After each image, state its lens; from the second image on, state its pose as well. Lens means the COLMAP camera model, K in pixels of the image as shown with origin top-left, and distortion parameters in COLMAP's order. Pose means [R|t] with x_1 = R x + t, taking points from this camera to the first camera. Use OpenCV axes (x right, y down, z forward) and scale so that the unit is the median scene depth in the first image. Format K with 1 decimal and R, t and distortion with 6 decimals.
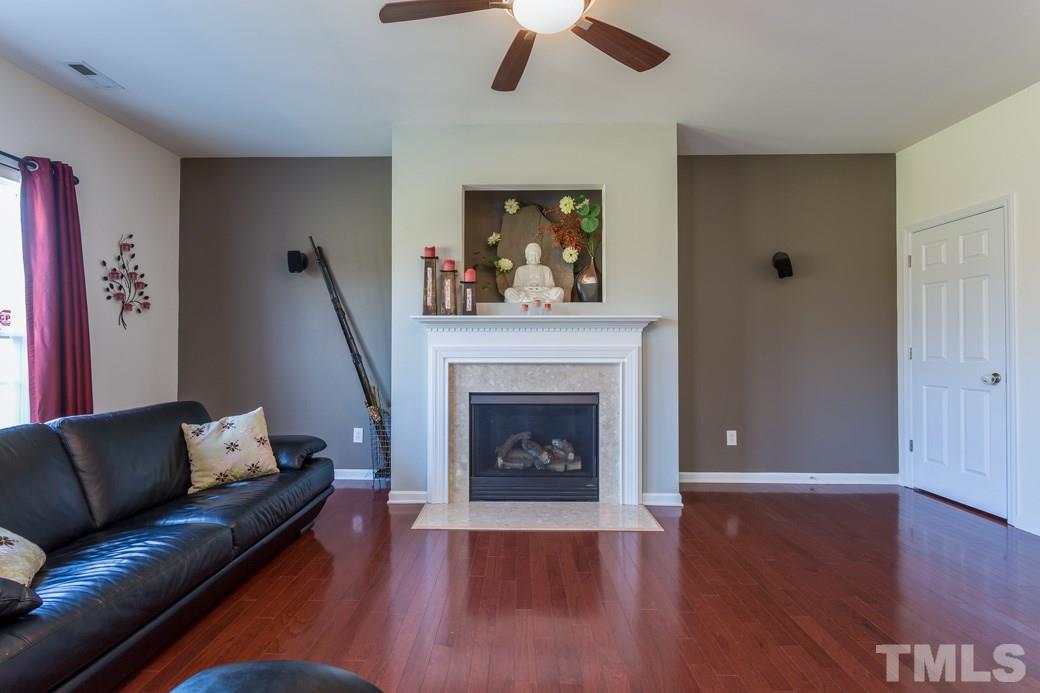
lens RADIAL K [[500.9, 0, 510.4], [0, 500.9, 345.2], [0, 0, 1]] dist [-0.000305, 0.002130]
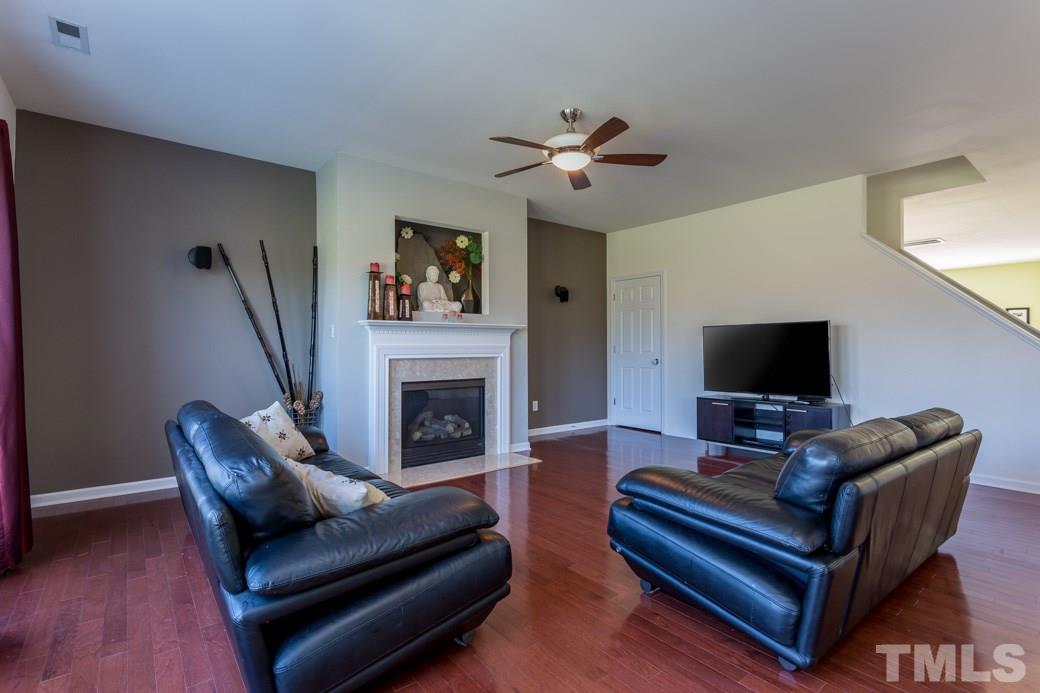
lens RADIAL K [[500.9, 0, 519.4], [0, 500.9, 348.6], [0, 0, 1]] dist [-0.000305, 0.002130]
pose [[0.764181, -0.004071, 0.644988, -0.665123], [-0.000289, 0.999978, 0.006654, 0.001780], [-0.645001, -0.005271, 0.764163, -0.146810]]
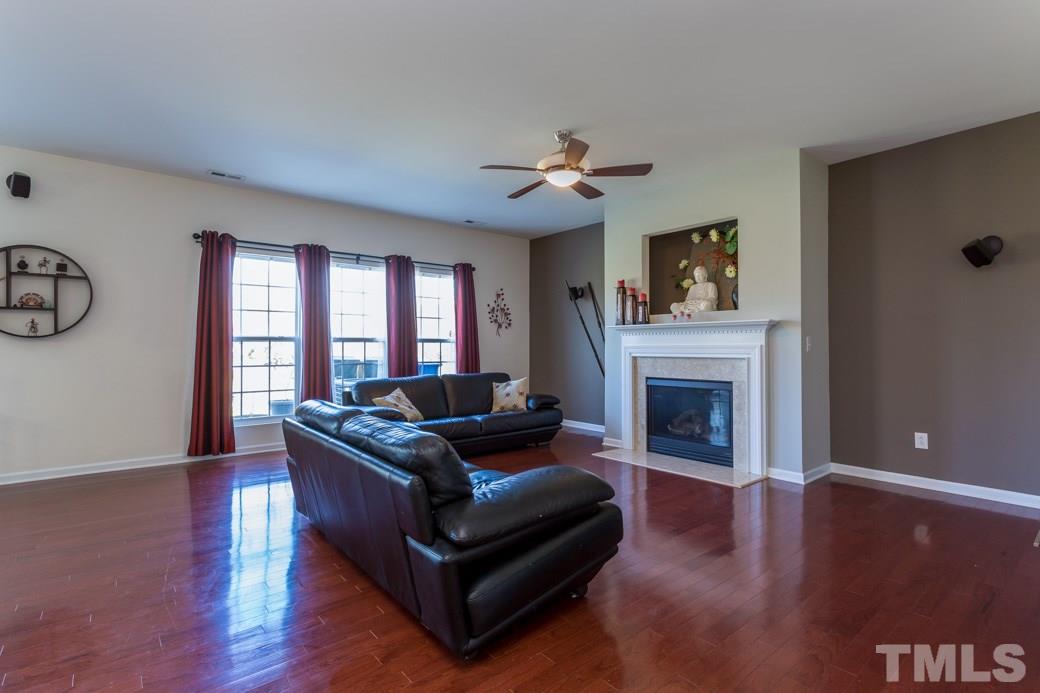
lens RADIAL K [[500.9, 0, 519.7], [0, 500.9, 346.7], [0, 0, 1]] dist [-0.000305, 0.002130]
pose [[0.654152, -0.001161, -0.756362, 0.780813], [0.005393, 0.999981, 0.003130, -0.000077], [0.756344, -0.006127, 0.654146, -0.231981]]
